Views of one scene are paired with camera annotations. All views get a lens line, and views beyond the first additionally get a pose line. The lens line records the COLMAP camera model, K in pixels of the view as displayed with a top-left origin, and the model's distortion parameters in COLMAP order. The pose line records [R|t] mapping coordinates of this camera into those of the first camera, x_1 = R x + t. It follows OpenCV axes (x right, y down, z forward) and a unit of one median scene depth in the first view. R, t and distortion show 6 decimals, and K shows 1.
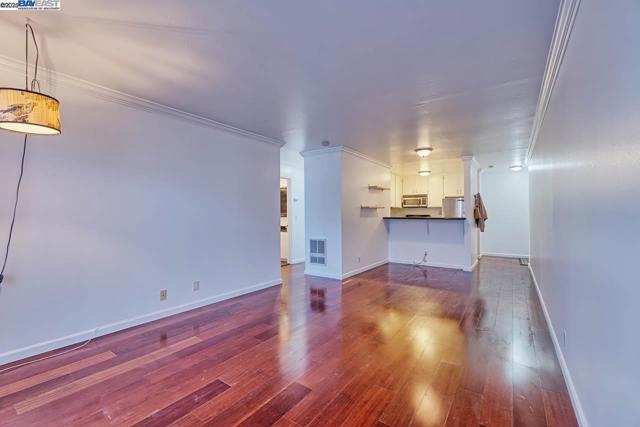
lens RADIAL K [[278.6, 0, 316.6], [0, 278.6, 214.9], [0, 0, 1]] dist [-0.001836, -0.000105]
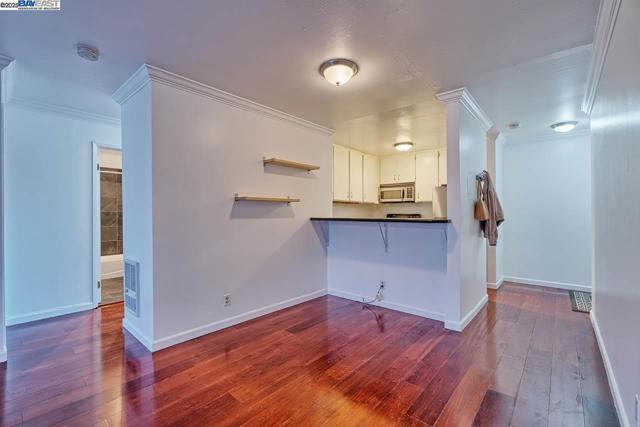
lens RADIAL K [[282.9, 0, 317.6], [0, 282.9, 214.4], [0, 0, 1]] dist [-0.000881, 0.000095]
pose [[0.993757, 0.001595, -0.111552, 0.309999], [-0.001741, 0.999998, -0.001216, 0.002387], [0.111550, 0.001403, 0.993758, 0.412516]]
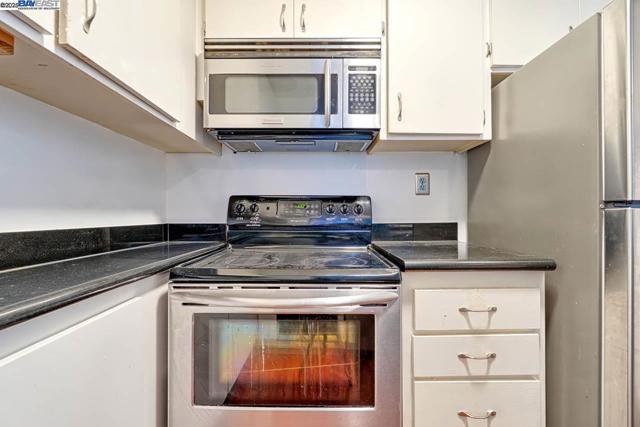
lens RADIAL K [[278.6, 0, 316.6], [0, 278.6, 214.9], [0, 0, 1]] dist [-0.001836, -0.000105]
pose [[0.821604, 0.003439, 0.570049, 0.364367], [-0.002048, 0.999993, -0.003081, 0.015259], [-0.570055, 0.001364, 0.821605, 1.127779]]
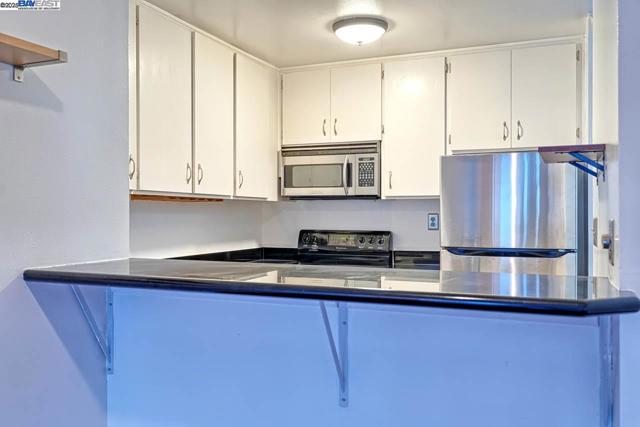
lens RADIAL K [[589.9, 0, 317.8], [0, 589.9, 216.8], [0, 0, 1]] dist [-0.029134, -0.010523]
pose [[0.977022, 0.000558, 0.213138, 0.307377], [-0.001560, 0.999989, 0.004533, -0.018107], [-0.213133, -0.004762, 0.977012, 0.678081]]
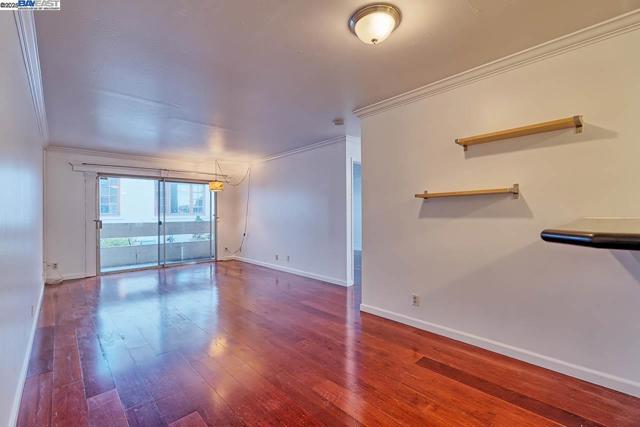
lens RADIAL K [[285.8, 0, 320.0], [0, 285.8, 213.5], [0, 0, 1]] dist [-0.001686, -0.000258]
pose [[-0.215237, -0.001439, -0.976561, 0.573548], [0.007509, 0.999967, -0.003129, 0.002658], [0.976533, -0.008006, -0.215219, 0.774633]]
